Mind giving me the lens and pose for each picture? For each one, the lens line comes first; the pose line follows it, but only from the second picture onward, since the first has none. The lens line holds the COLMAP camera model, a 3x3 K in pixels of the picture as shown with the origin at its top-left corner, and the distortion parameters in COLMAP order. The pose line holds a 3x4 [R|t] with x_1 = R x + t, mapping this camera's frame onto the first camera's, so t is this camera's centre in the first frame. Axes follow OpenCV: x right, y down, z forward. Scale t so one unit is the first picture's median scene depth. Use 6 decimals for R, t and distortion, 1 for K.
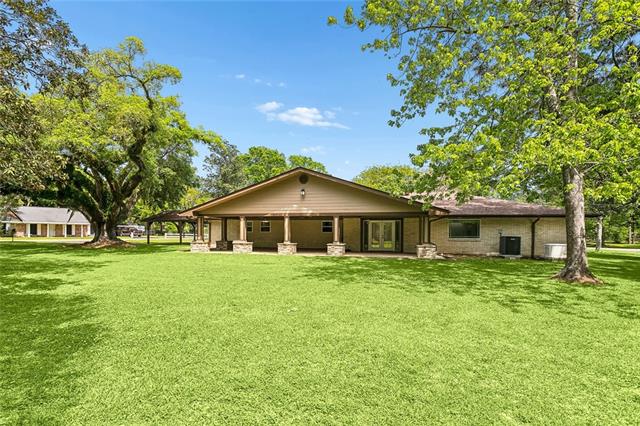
lens RADIAL K [[334.7, 0, 319.8], [0, 334.7, 215.6], [0, 0, 1]] dist [-0.000944, -0.000124]
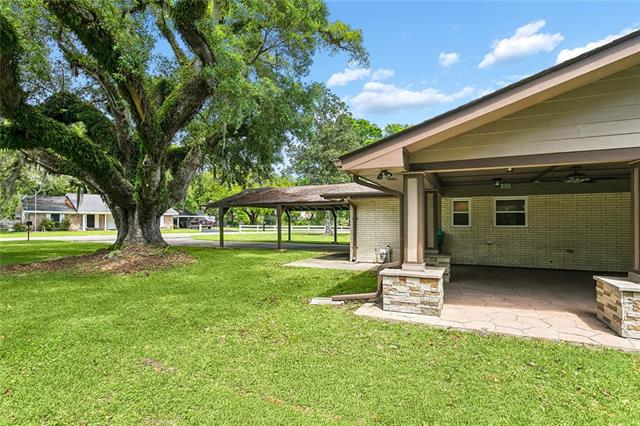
lens RADIAL K [[334.7, 0, 320.9], [0, 334.7, 215.0], [0, 0, 1]] dist [-0.000944, -0.000124]
pose [[0.984685, -0.009181, -0.174100, -0.296763], [0.014501, 0.999465, 0.029309, 0.020399], [0.173738, -0.031385, 0.984292, 0.560970]]
